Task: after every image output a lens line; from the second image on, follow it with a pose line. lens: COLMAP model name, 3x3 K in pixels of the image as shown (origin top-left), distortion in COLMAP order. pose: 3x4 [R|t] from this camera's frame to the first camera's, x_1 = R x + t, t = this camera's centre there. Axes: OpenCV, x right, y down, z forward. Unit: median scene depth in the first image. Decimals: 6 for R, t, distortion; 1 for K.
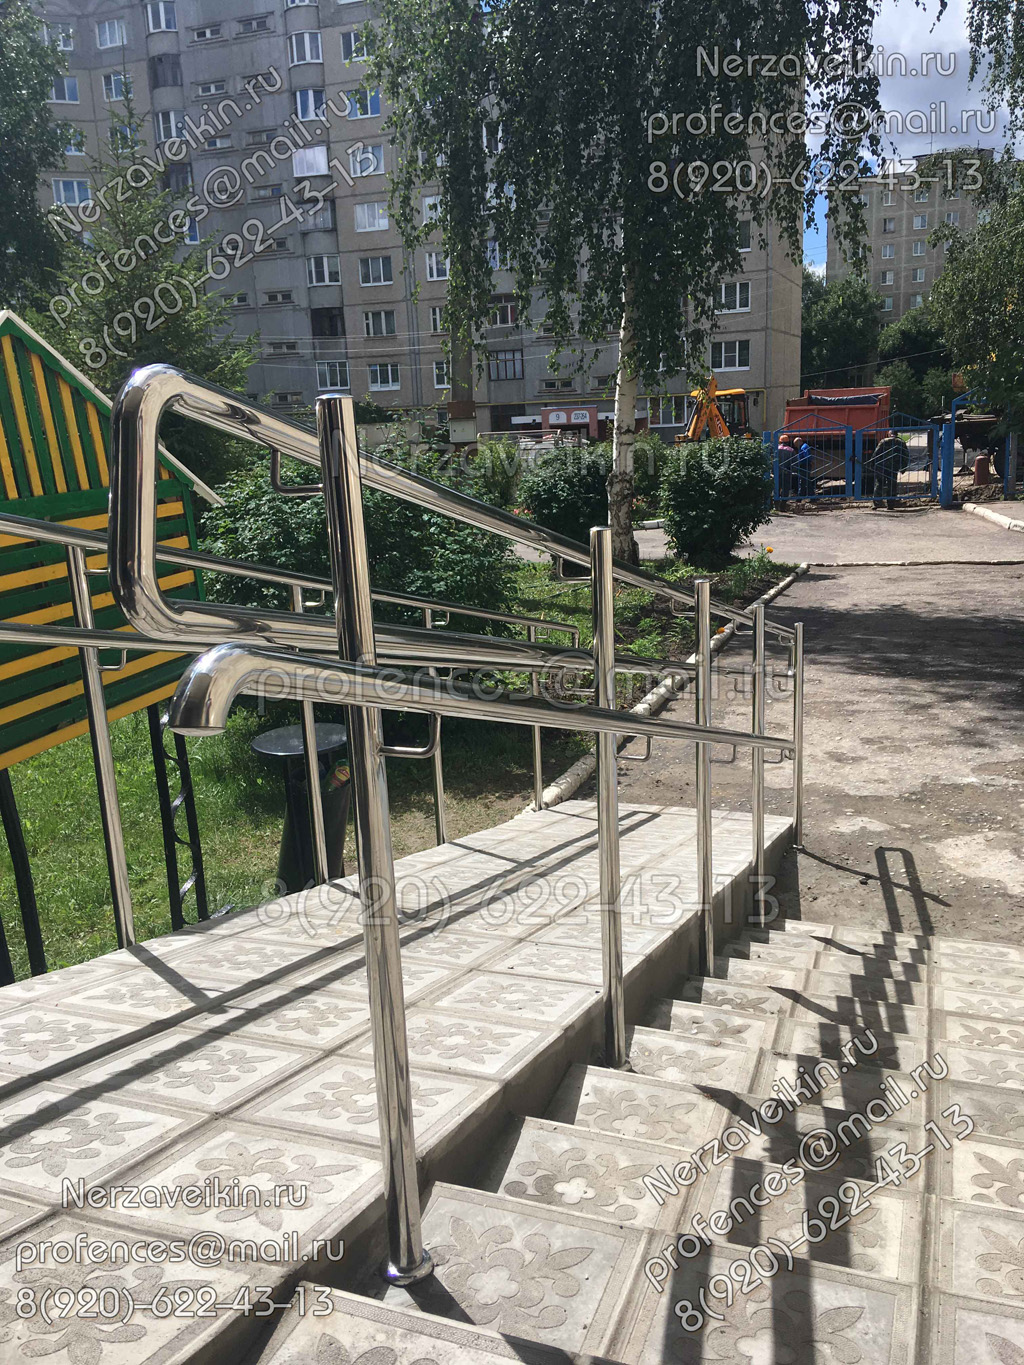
lens RADIAL K [[1154.5, 0, 512.0], [0, 1154.5, 682.5], [0, 0, 1]] dist [0.141568, -0.224138]
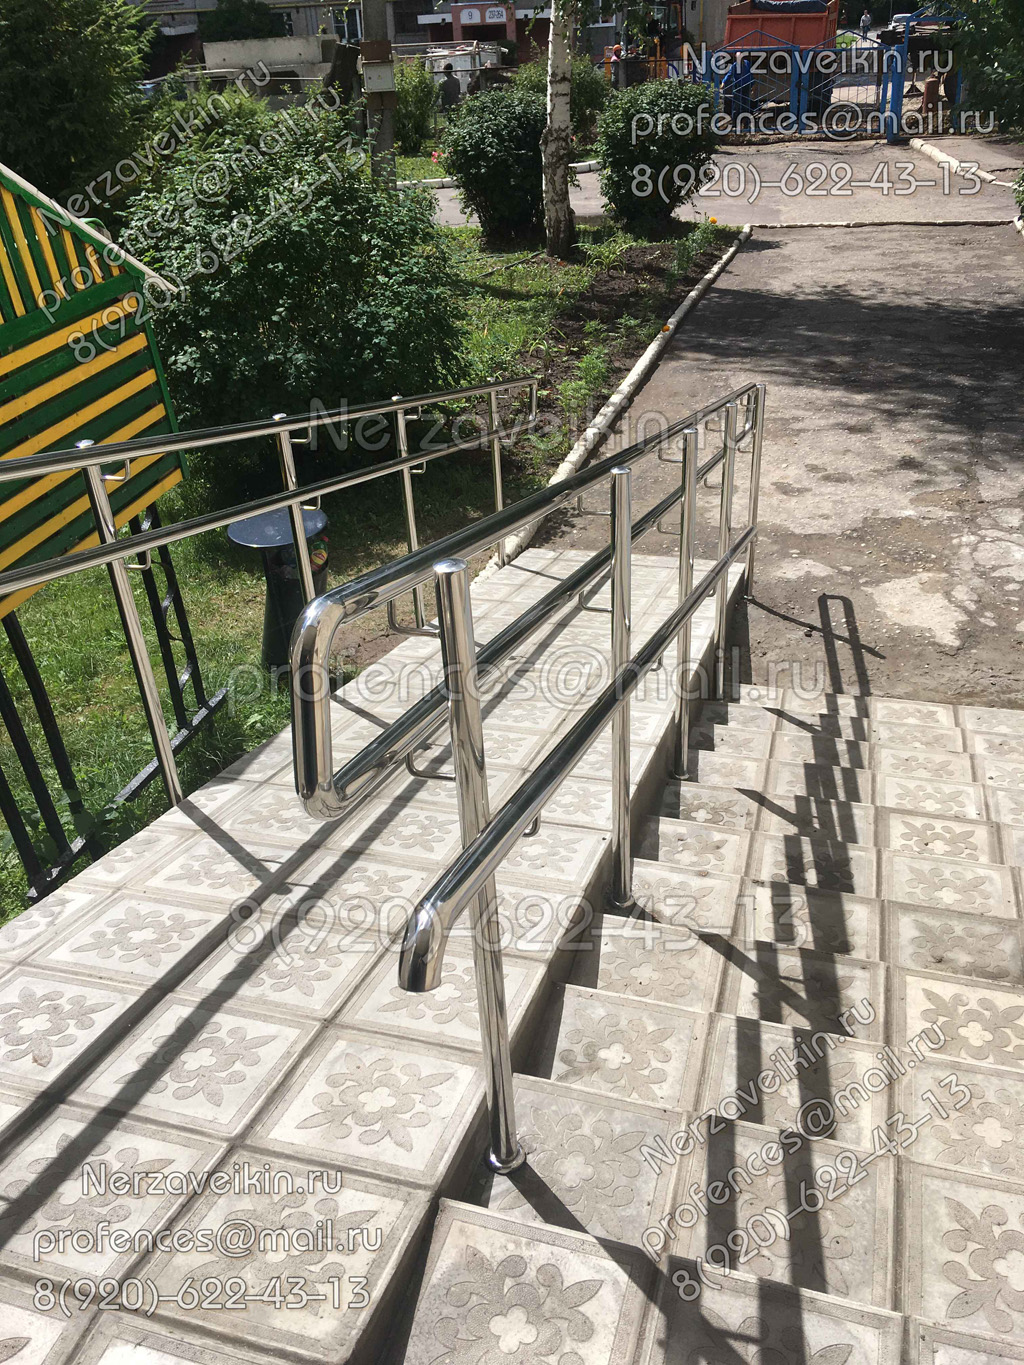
lens RADIAL K [[1154.5, 0, 512.0], [0, 1154.5, 682.5], [0, 0, 1]] dist [0.141568, -0.224138]
pose [[0.997204, -0.043542, 0.060730, -0.044218], [0.023274, 0.953249, 0.301289, -0.126658], [-0.071010, -0.299033, 0.951597, -0.025355]]
